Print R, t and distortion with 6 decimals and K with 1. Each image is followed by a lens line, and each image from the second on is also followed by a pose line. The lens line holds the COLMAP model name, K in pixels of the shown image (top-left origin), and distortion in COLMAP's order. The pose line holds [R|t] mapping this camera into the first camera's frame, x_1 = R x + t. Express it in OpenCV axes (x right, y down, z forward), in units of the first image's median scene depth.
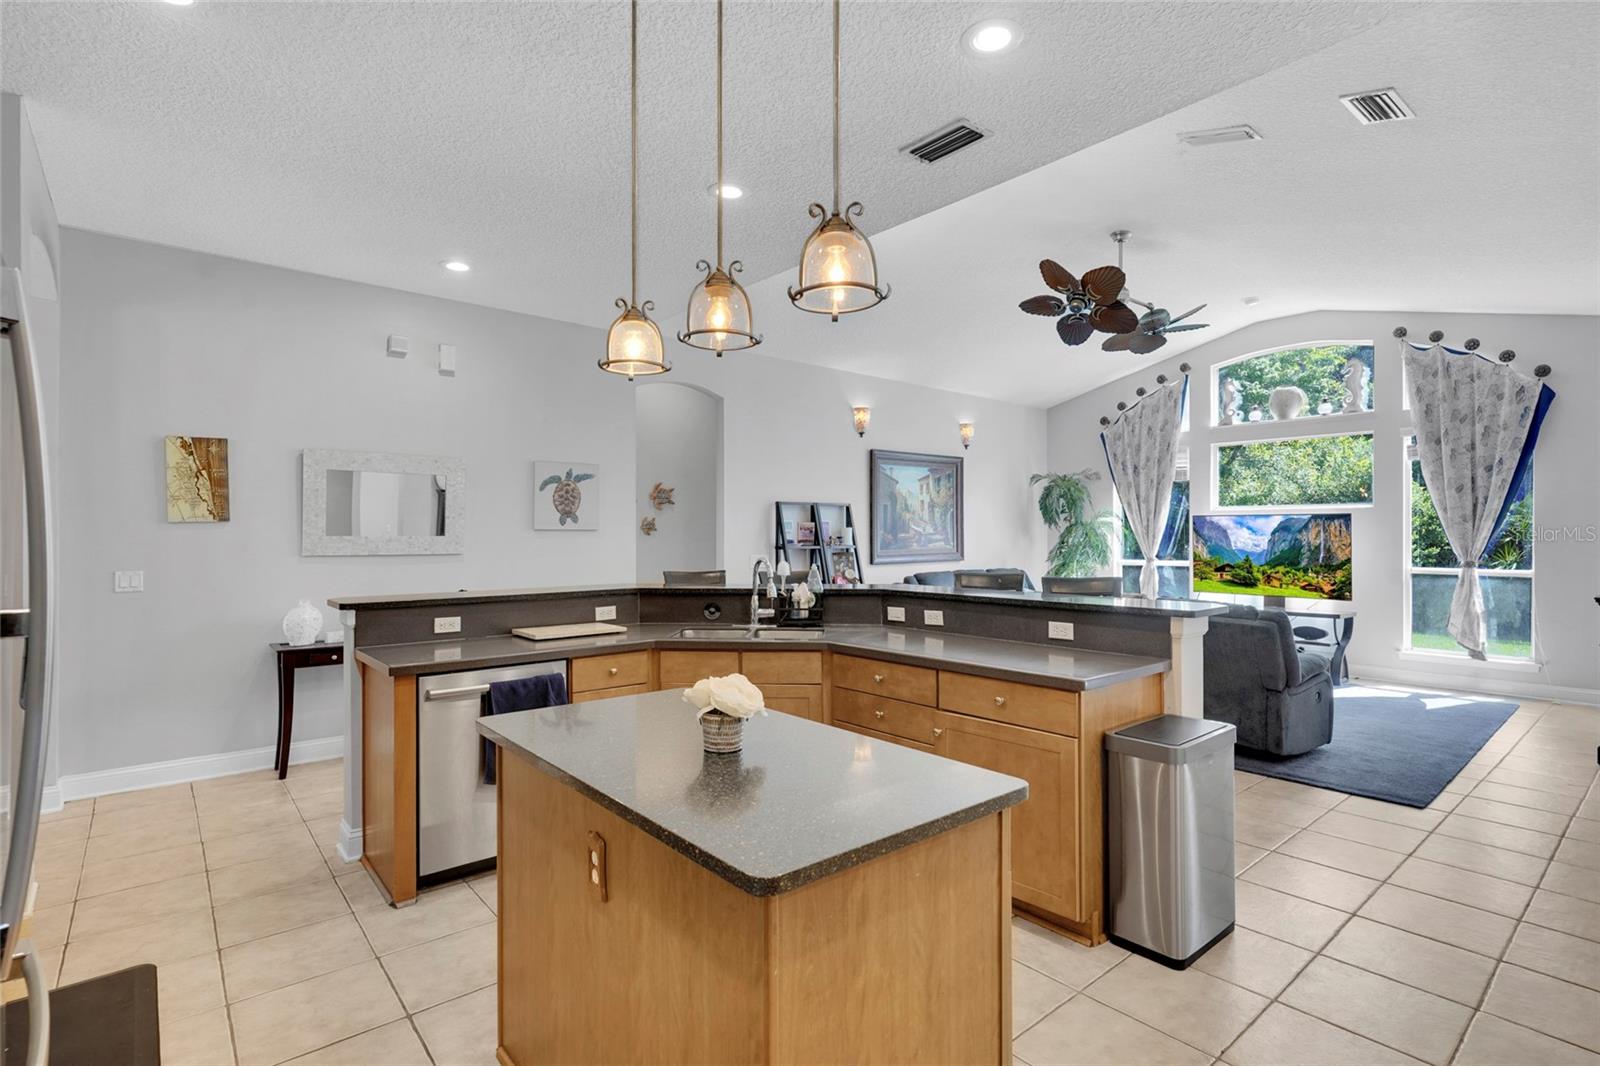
lens RADIAL K [[768.9, 0, 796.8], [0, 768.9, 528.0], [0, 0, 1]] dist [-0.011831, 0.006236]
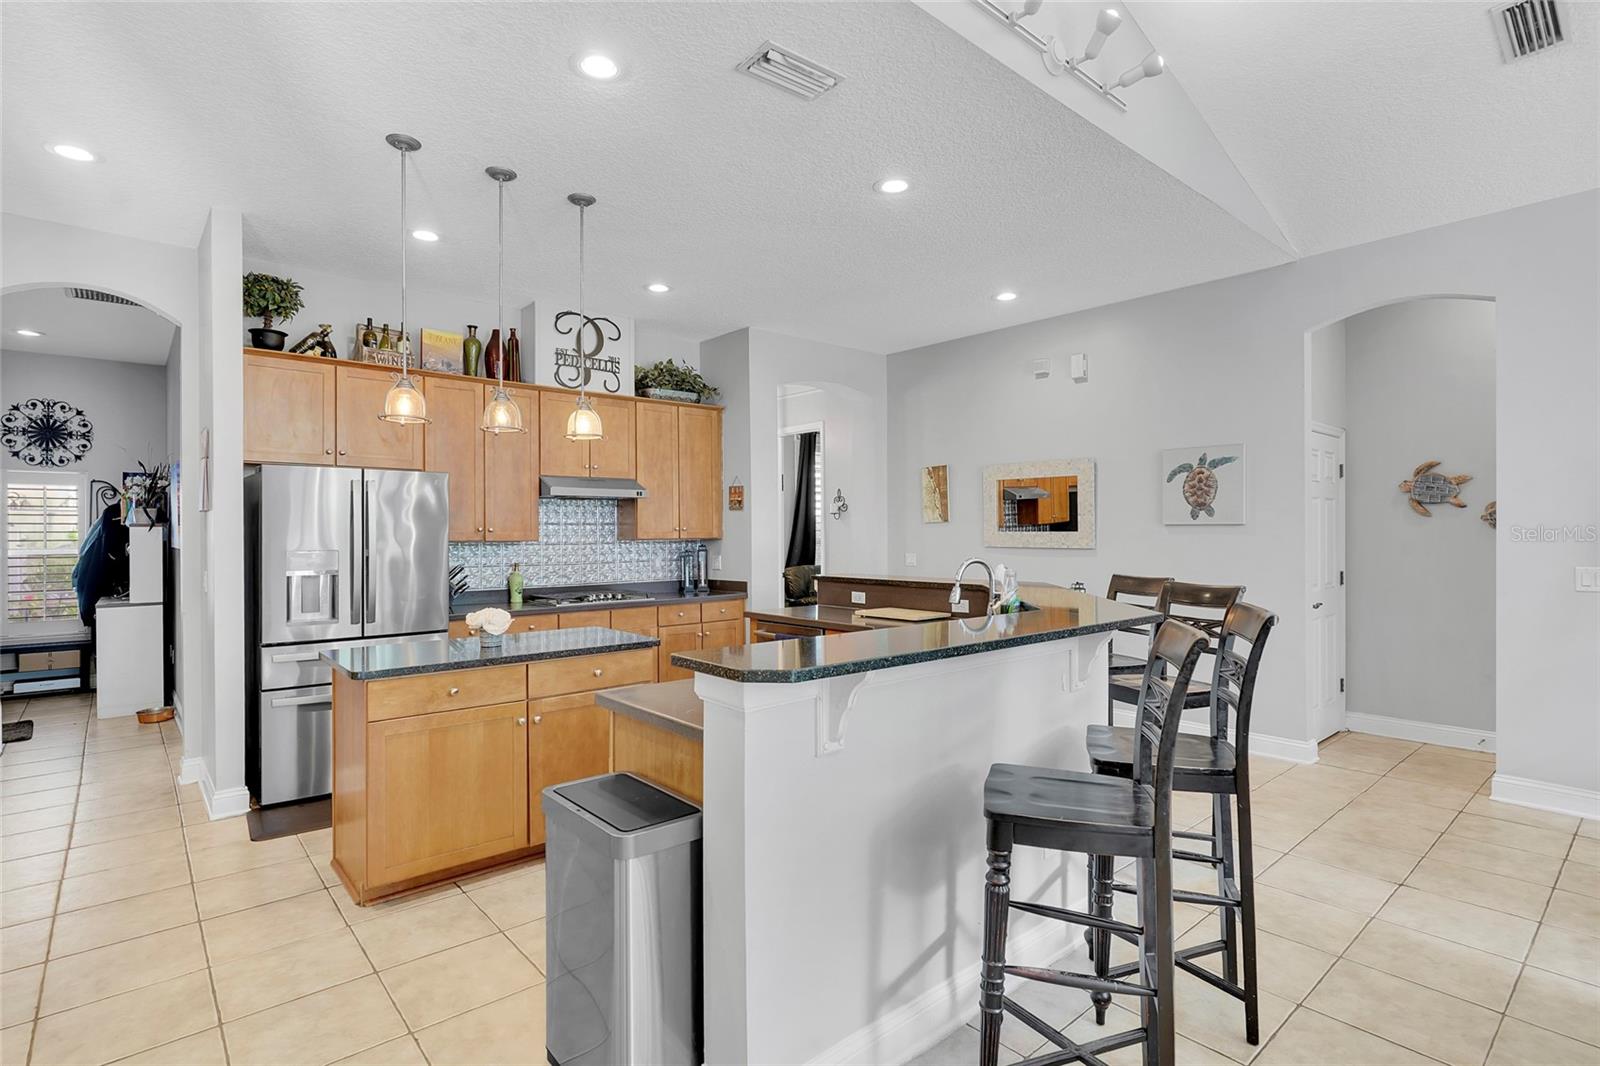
lens RADIAL K [[768.9, 0, 790.0], [0, 768.9, 532.4], [0, 0, 1]] dist [-0.011831, 0.006236]
pose [[0.021515, 0.002446, -0.999766, 0.524909], [0.011619, 0.999929, 0.002697, 0.003210], [0.999701, -0.011674, 0.021485, 0.492229]]
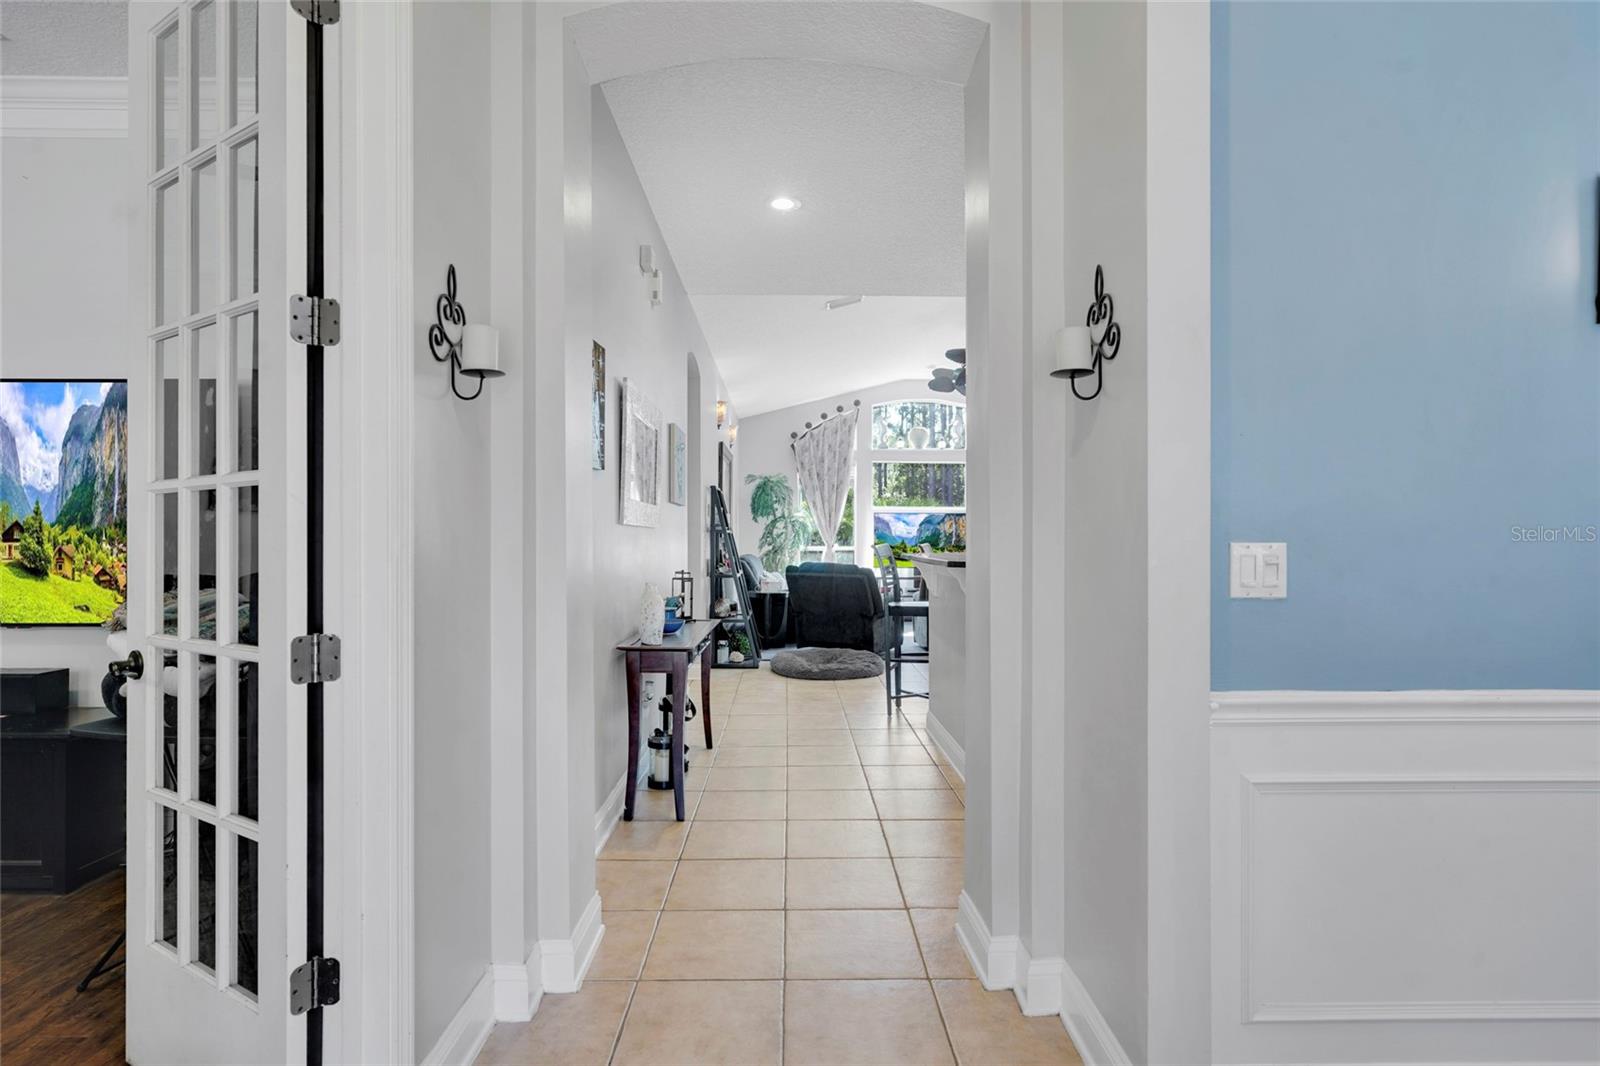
lens RADIAL K [[768.9, 0, 802.2], [0, 768.9, 535.4], [0, 0, 1]] dist [-0.011831, 0.006236]
pose [[0.633853, 0.004642, 0.773440, -0.856642], [-0.006323, 0.999980, -0.000819, 0.037267], [-0.773428, -0.004372, 0.633869, 0.303644]]
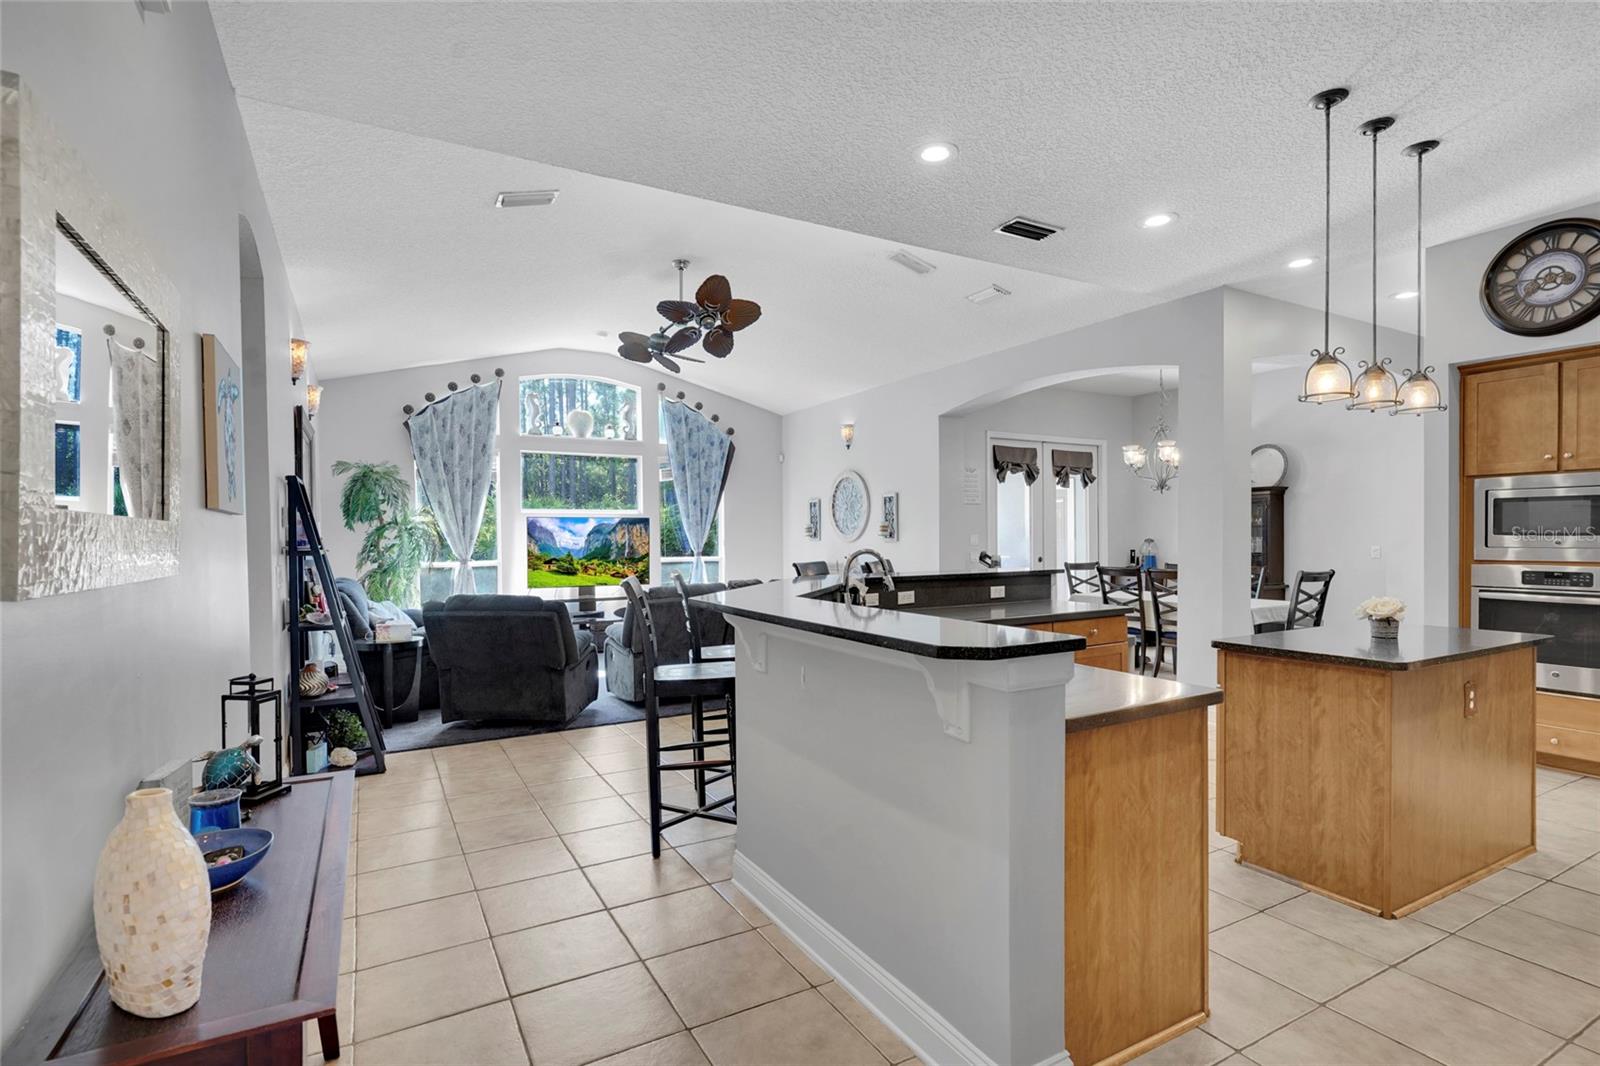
lens RADIAL K [[768.9, 0, 791.4], [0, 768.9, 554.6], [0, 0, 1]] dist [-0.011831, 0.006236]
pose [[0.194506, -0.022950, 0.980633, -0.617100], [0.000597, 0.999729, 0.023278, 0.016348], [-0.980901, -0.003942, 0.194467, 0.586751]]
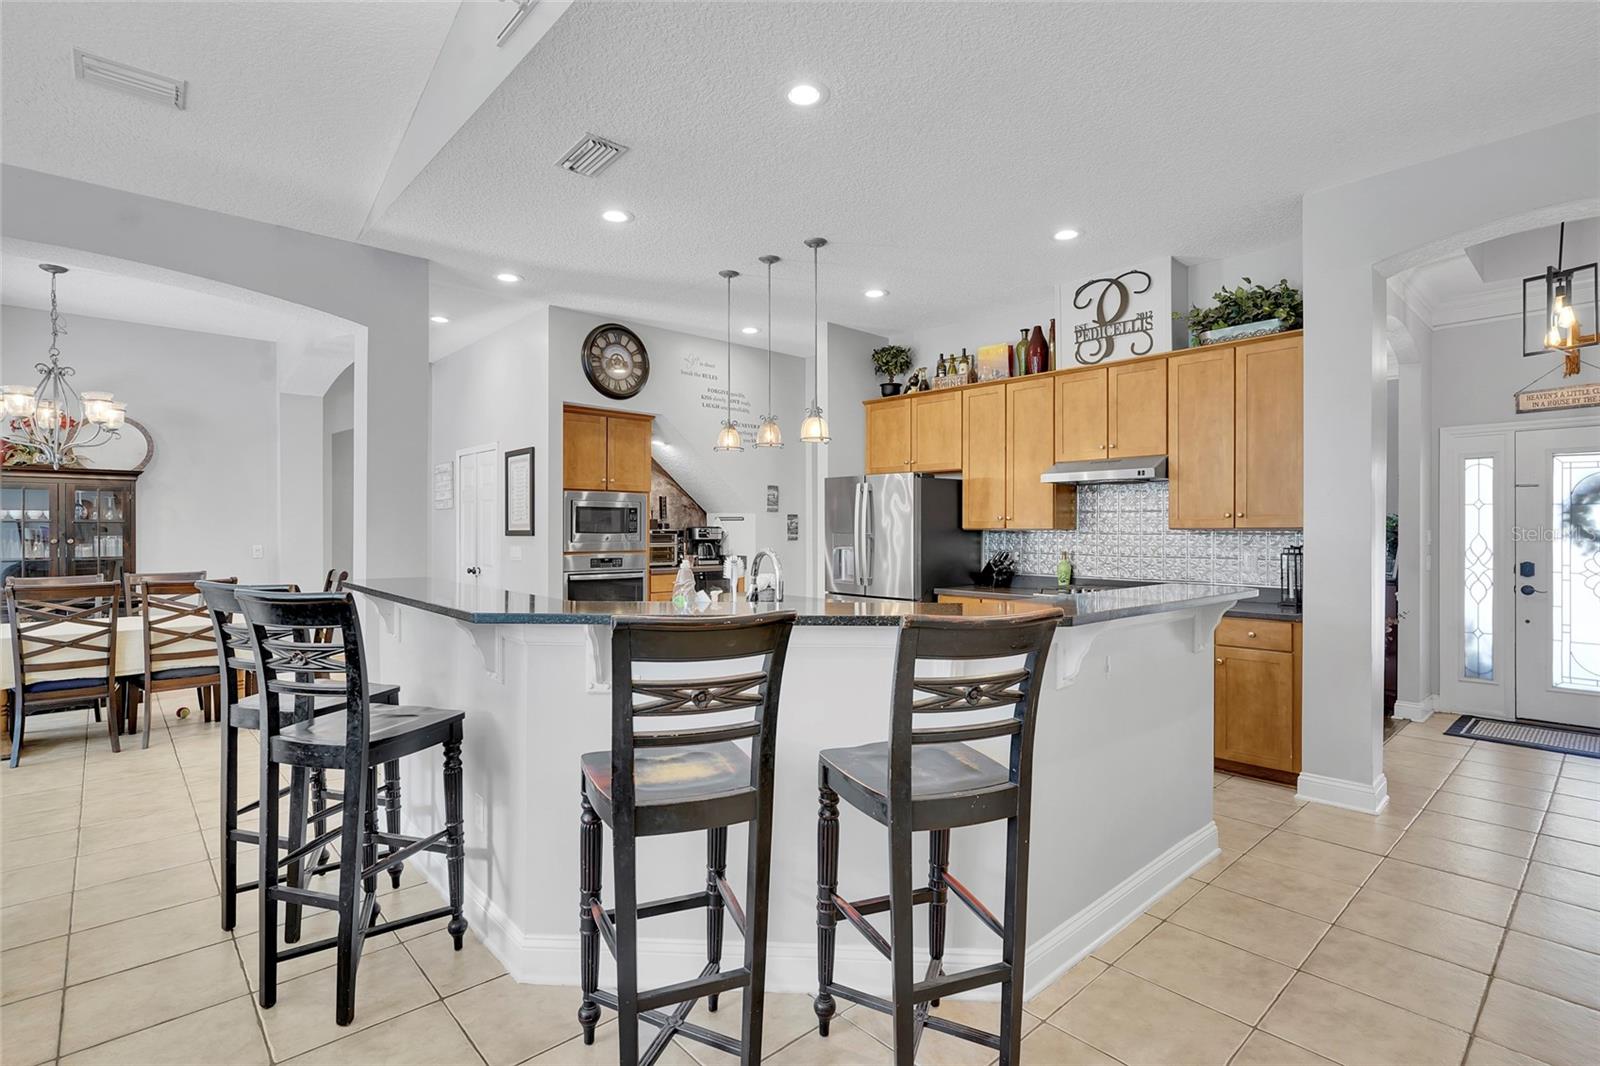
lens RADIAL K [[768.9, 0, 796.3], [0, 768.9, 533.7], [0, 0, 1]] dist [-0.011831, 0.006236]
pose [[-0.999178, 0.001406, -0.040524, -0.027710], [0.001492, 0.999997, -0.002089, 0.018182], [0.040521, -0.002148, -0.999176, 1.071514]]
